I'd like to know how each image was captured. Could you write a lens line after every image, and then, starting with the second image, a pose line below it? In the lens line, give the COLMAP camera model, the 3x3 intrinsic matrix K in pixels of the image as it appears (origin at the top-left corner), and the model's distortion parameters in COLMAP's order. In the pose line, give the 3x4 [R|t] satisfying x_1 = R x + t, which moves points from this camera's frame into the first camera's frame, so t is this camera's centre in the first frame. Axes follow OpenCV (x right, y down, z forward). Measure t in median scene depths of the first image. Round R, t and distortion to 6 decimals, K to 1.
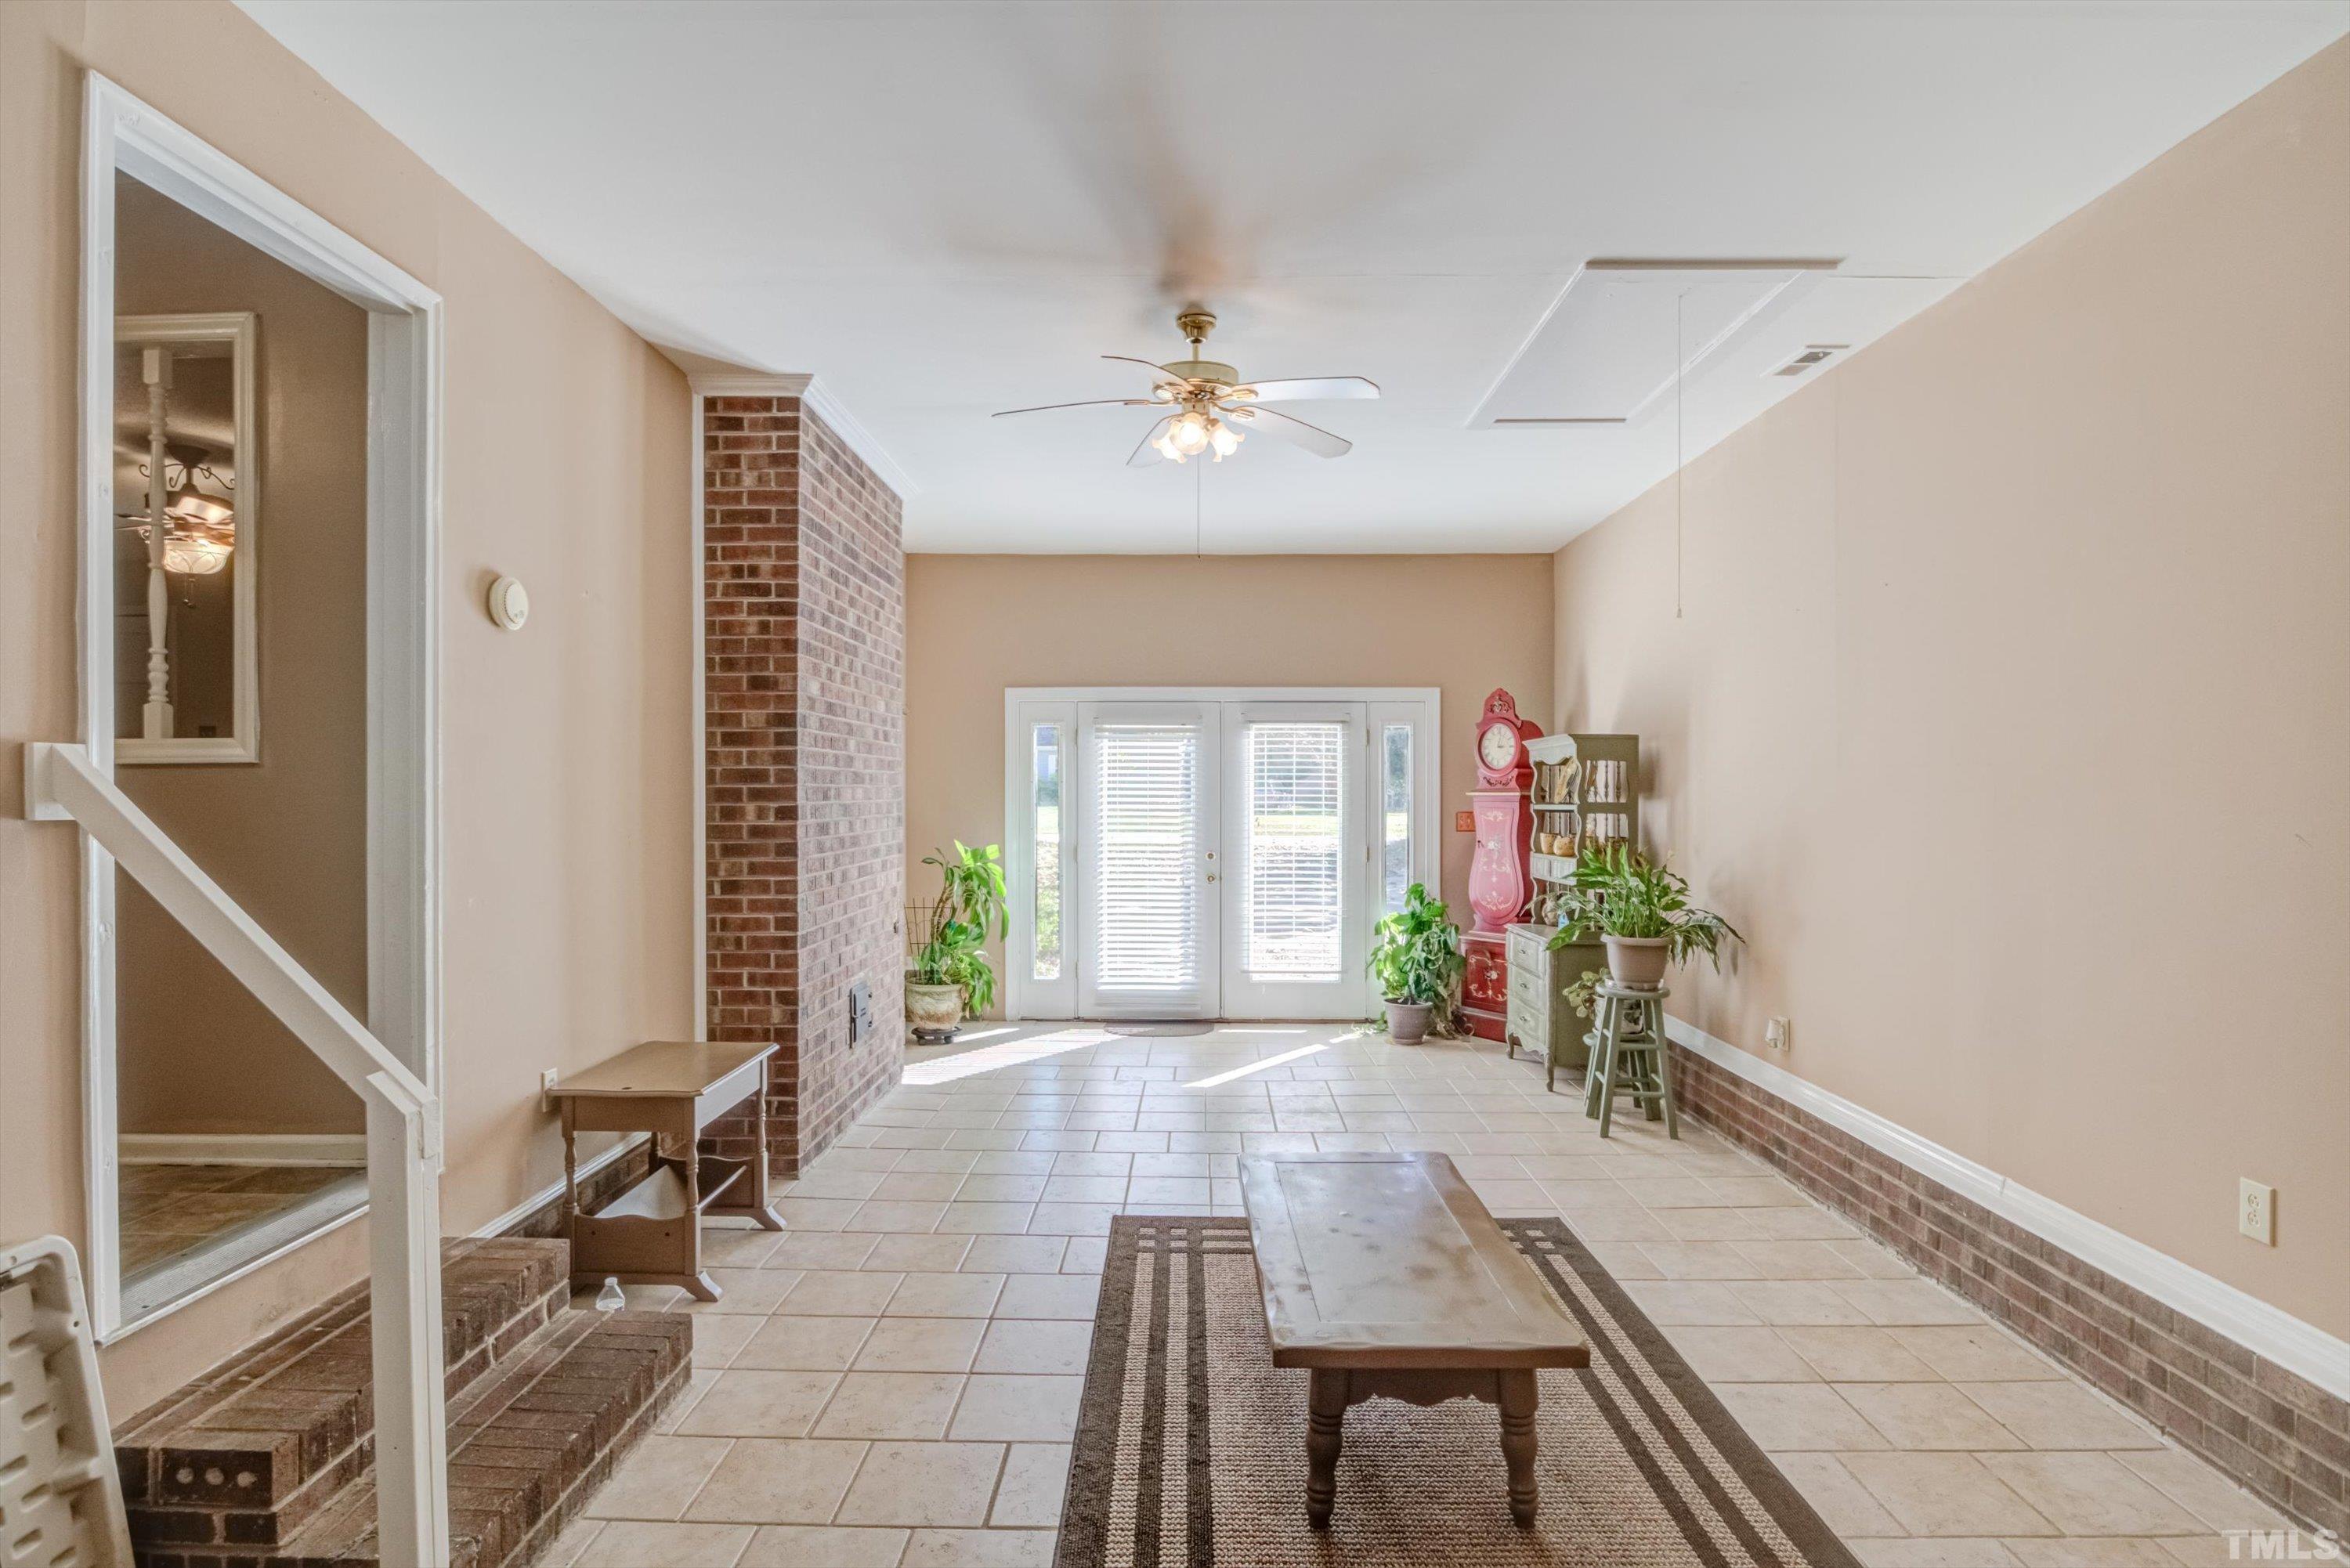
lens RADIAL K [[1173.5, 0, 1177.1], [0, 1173.5, 793.8], [0, 0, 1]] dist [-0.024226, 0.008401]
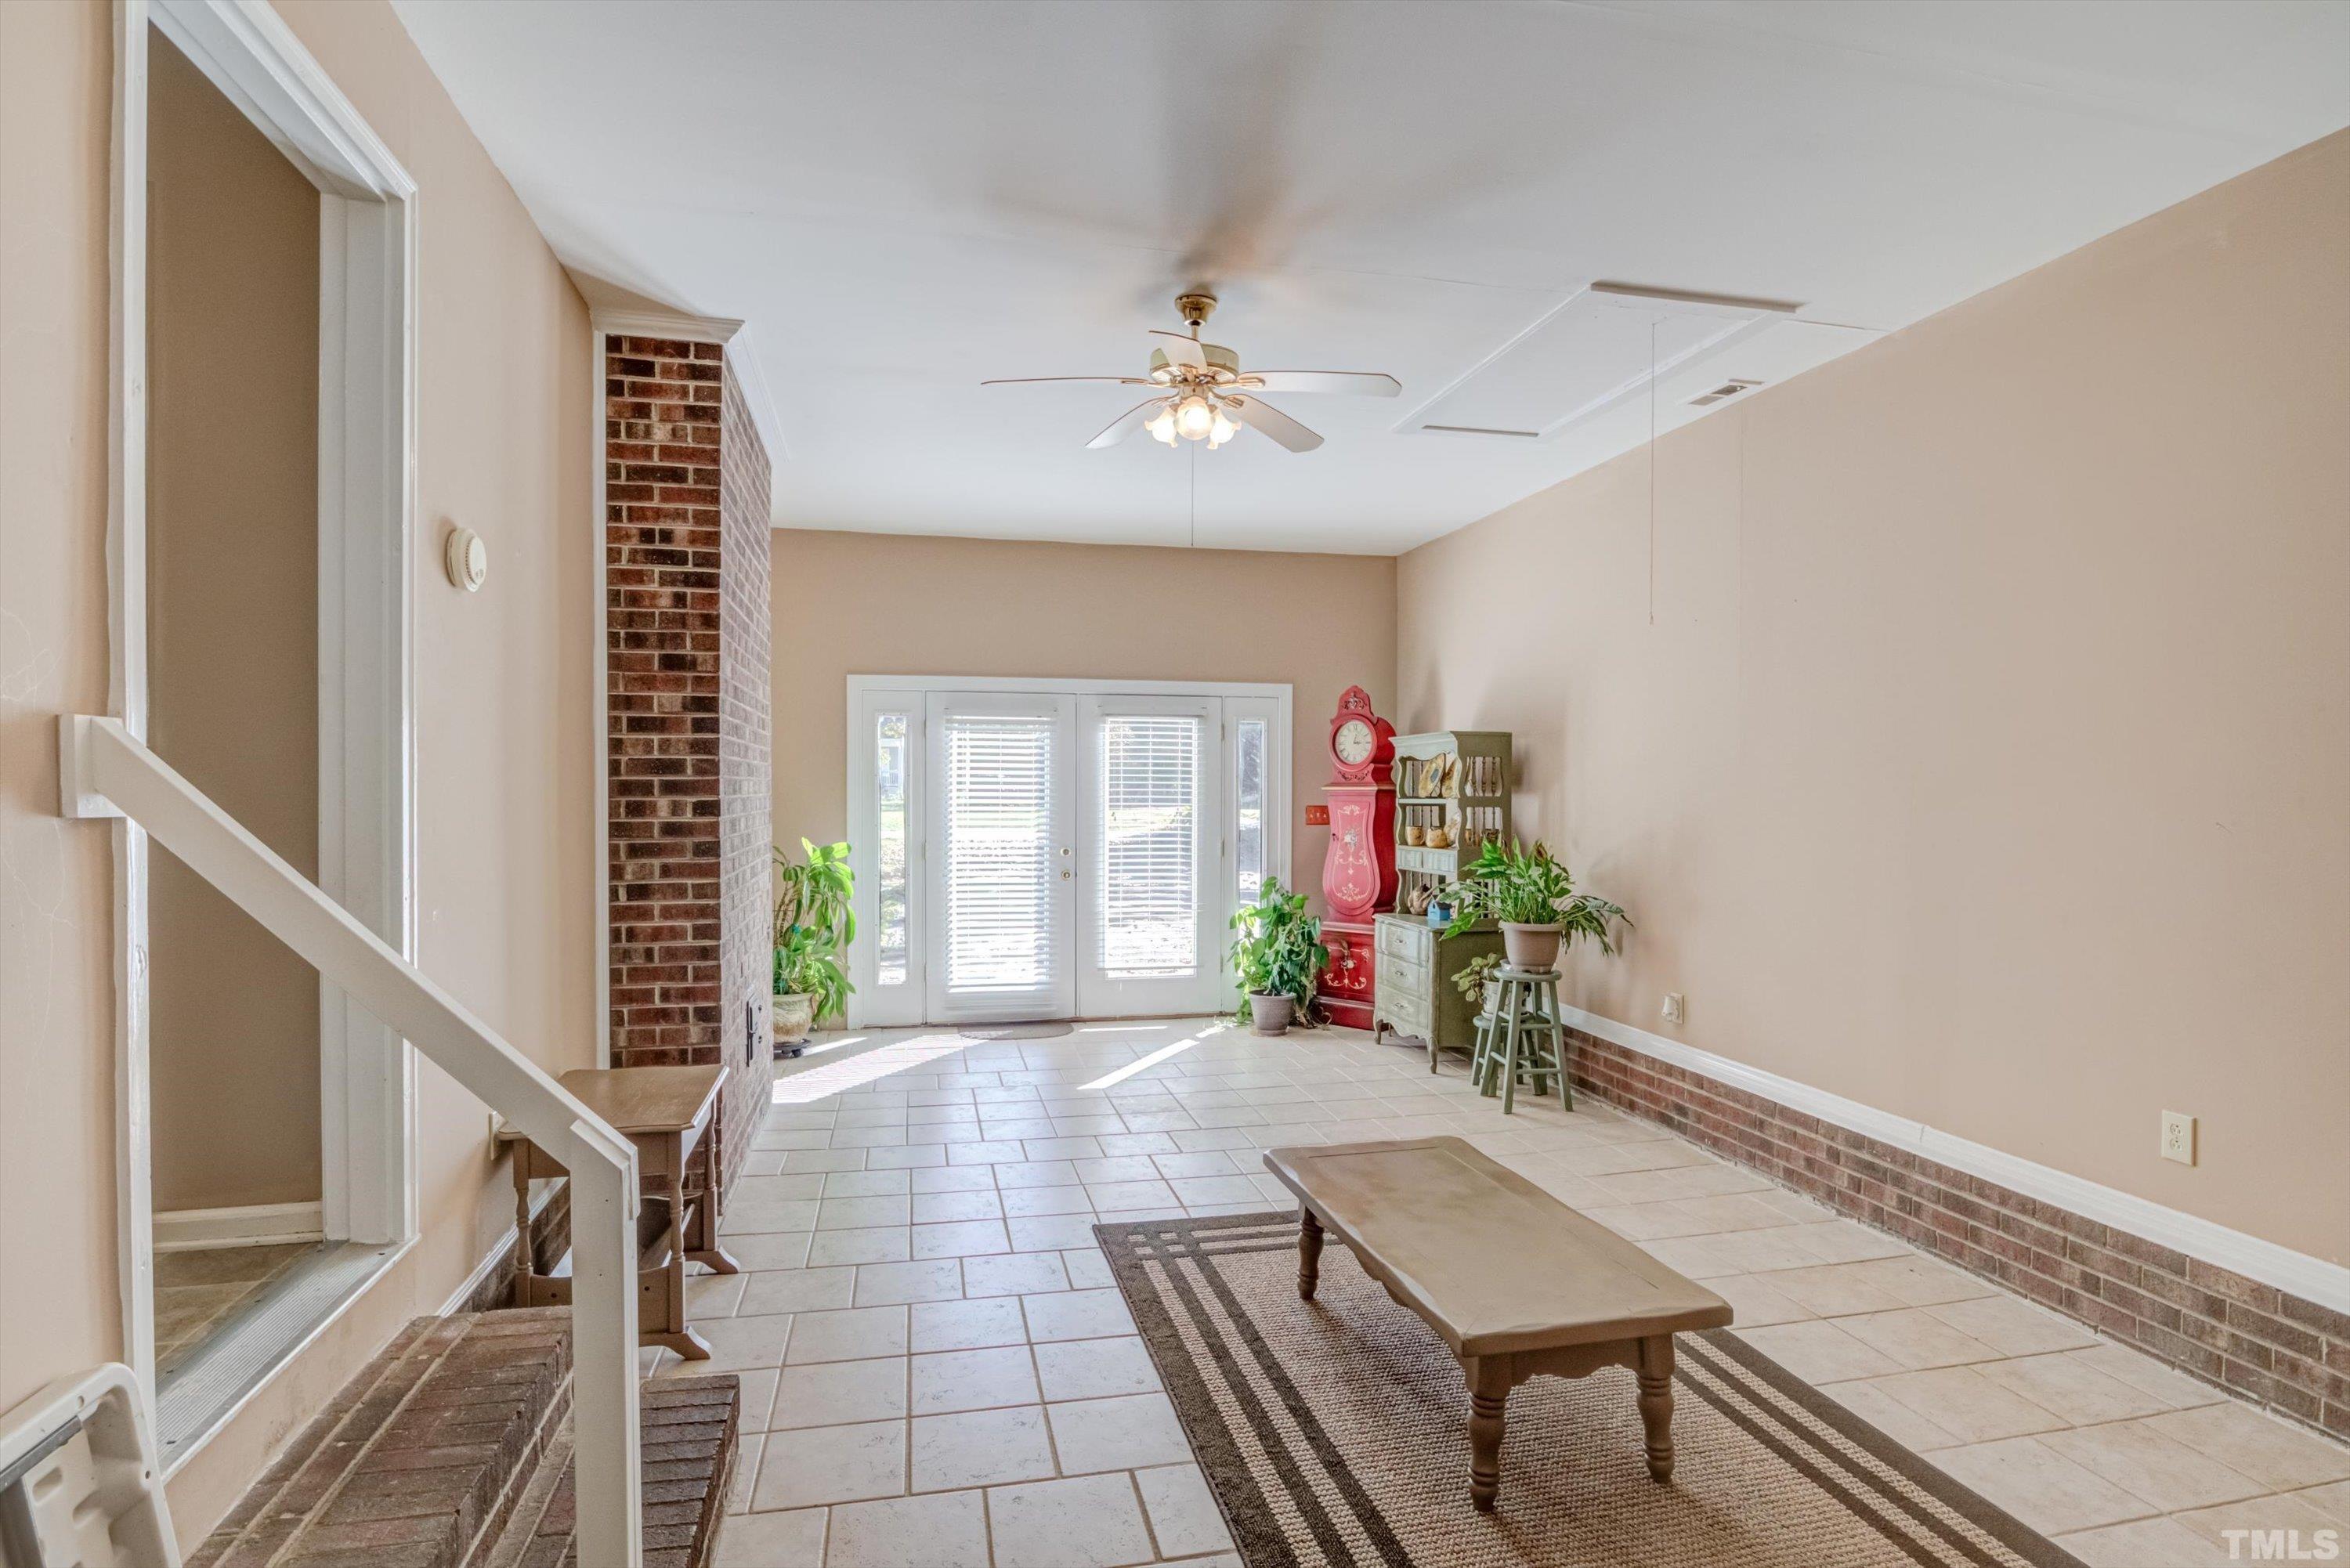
lens RADIAL K [[1185.8, 0, 1180.4], [0, 1185.8, 797.4], [0, 0, 1]] dist [-0.027853, 0.013202]
pose [[0.972322, -0.000191, 0.233645, -0.192010], [-0.001518, 0.999973, 0.007135, 0.001096], [-0.233640, -0.007293, 0.972296, 0.036355]]
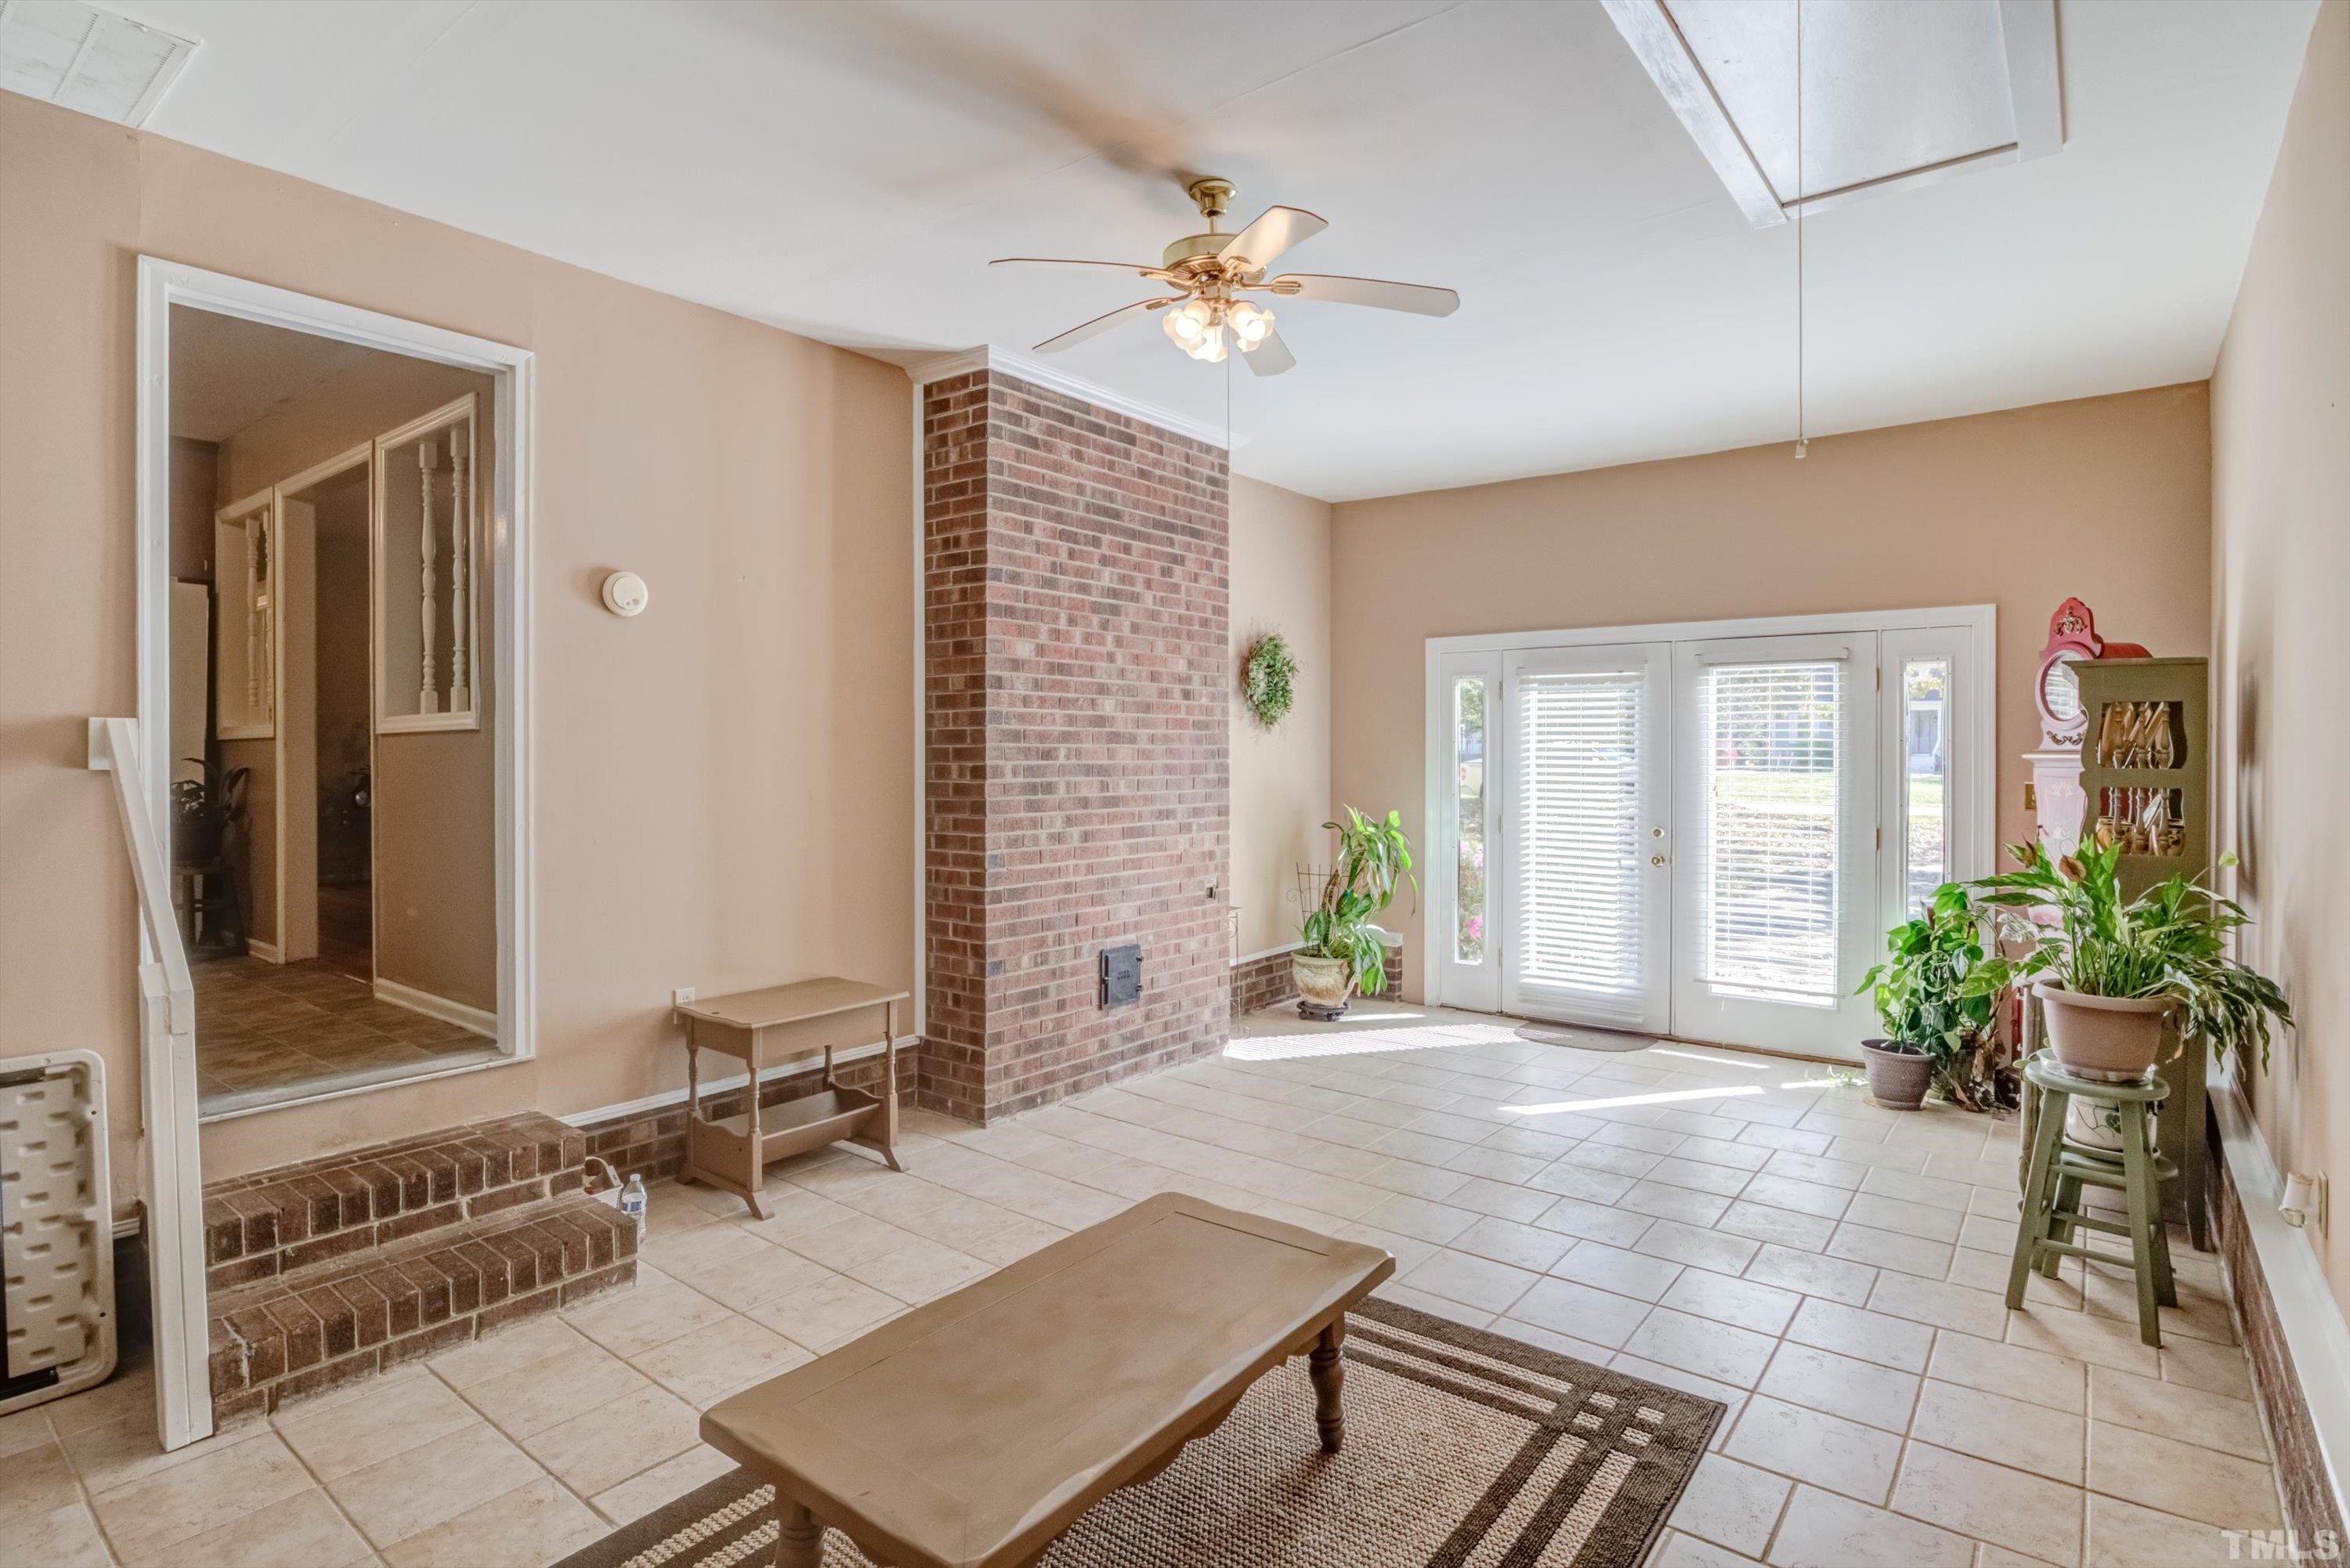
lens RADIAL K [[1180.5, 0, 1153.0], [0, 1180.5, 751.8], [0, 0, 1]] dist [-0.035029, 0.015669]
pose [[0.800413, 0.000162, -0.599449, 0.414016], [-0.002177, 0.999994, -0.002637, 0.000880], [0.599445, 0.003416, 0.800409, 0.258510]]
